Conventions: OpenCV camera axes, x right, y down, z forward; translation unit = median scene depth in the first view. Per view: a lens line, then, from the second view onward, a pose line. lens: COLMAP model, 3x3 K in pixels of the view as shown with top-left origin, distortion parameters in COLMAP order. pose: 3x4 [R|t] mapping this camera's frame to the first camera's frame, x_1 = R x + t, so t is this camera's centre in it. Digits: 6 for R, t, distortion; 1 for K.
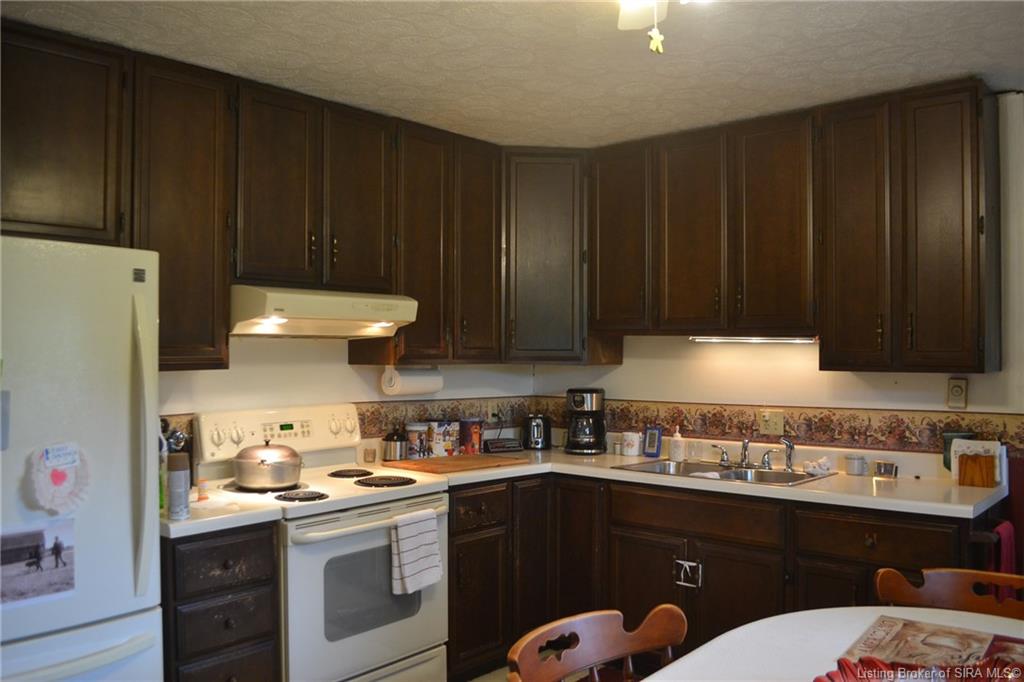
lens RADIAL K [[820.1, 0, 493.7], [0, 820.1, 339.5], [0, 0, 1]] dist [-0.070680, 0.003563]
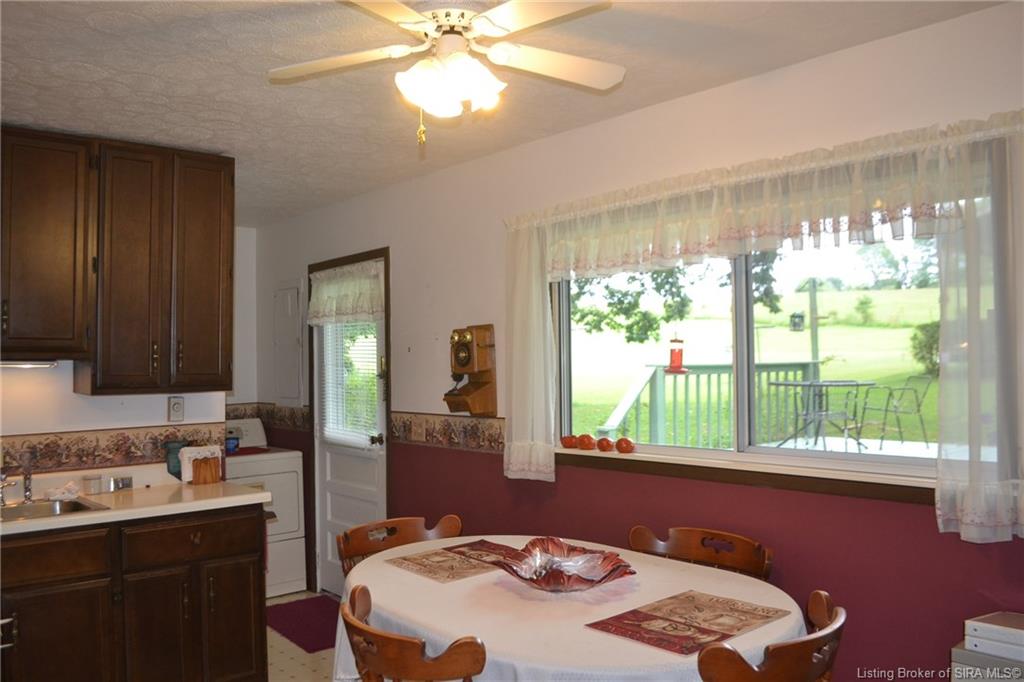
lens RADIAL K [[820.1, 0, 493.7], [0, 820.1, 339.5], [0, 0, 1]] dist [-0.070680, 0.003563]
pose [[0.126668, 0.031568, 0.991443, -0.525363], [0.004411, 0.999466, -0.032387, 0.004838], [-0.991935, 0.008476, 0.126462, 0.365551]]
